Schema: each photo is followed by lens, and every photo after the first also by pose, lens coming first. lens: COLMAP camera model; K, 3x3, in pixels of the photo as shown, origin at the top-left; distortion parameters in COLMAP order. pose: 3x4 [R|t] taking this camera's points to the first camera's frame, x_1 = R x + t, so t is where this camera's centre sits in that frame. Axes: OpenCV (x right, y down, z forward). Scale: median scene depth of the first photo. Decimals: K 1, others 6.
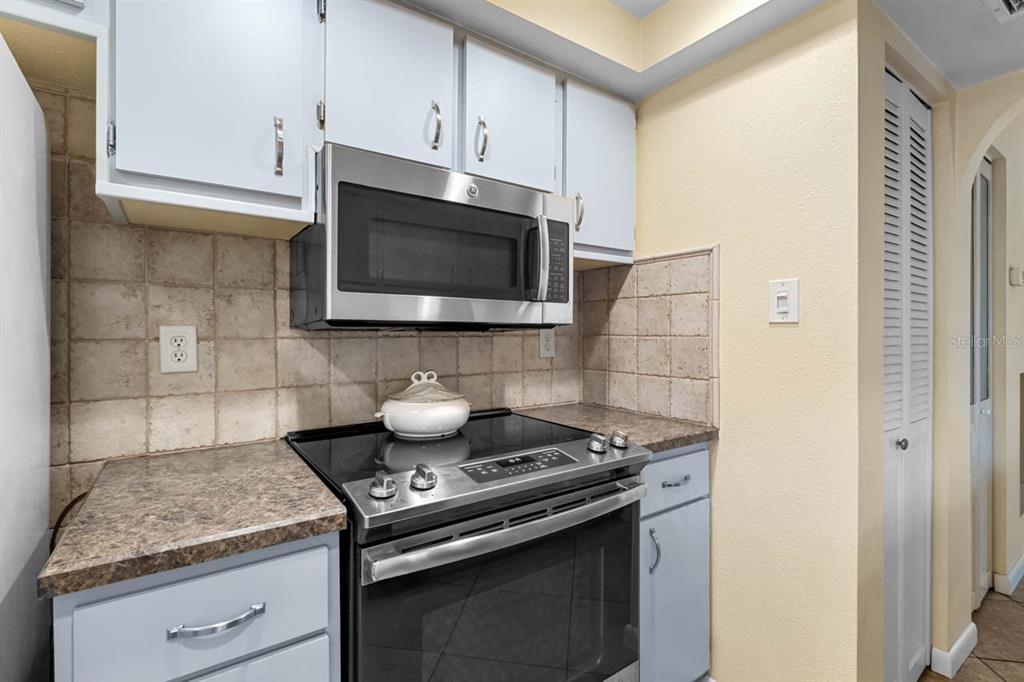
lens RADIAL K [[464.3, 0, 511.9], [0, 464.3, 334.8], [0, 0, 1]] dist [0.003645, -0.000522]
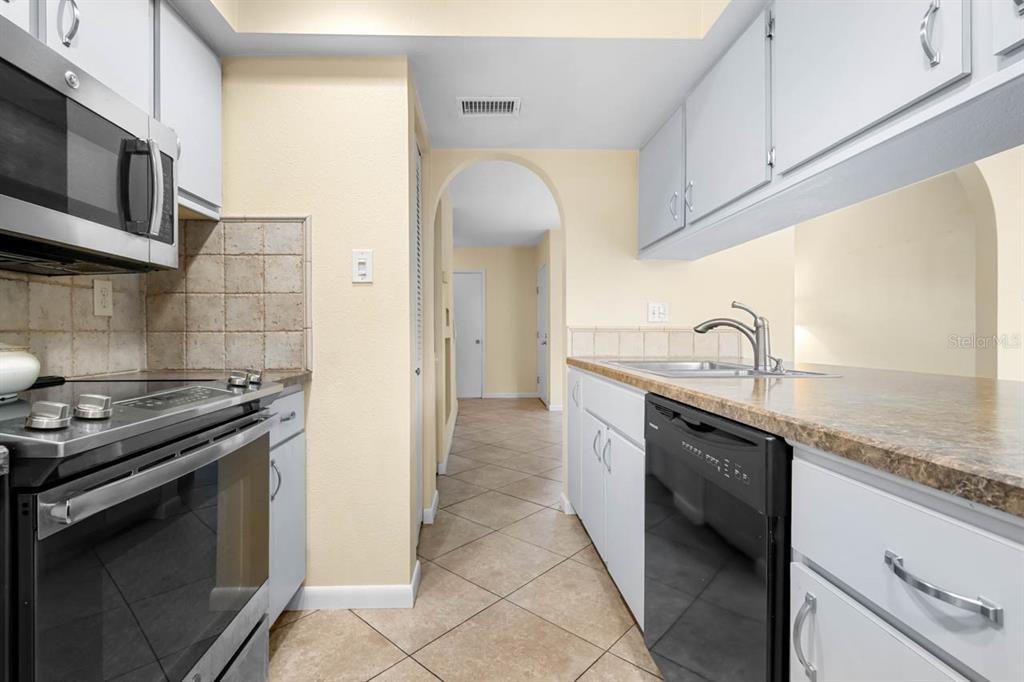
lens RADIAL K [[464.3, 0, 490.7], [0, 464.3, 339.5], [0, 0, 1]] dist [0.003645, -0.000522]
pose [[0.551869, -0.022912, 0.833616, -0.264314], [0.013239, 0.999737, 0.018713, 0.094894], [-0.833826, 0.000709, 0.552027, -0.034289]]
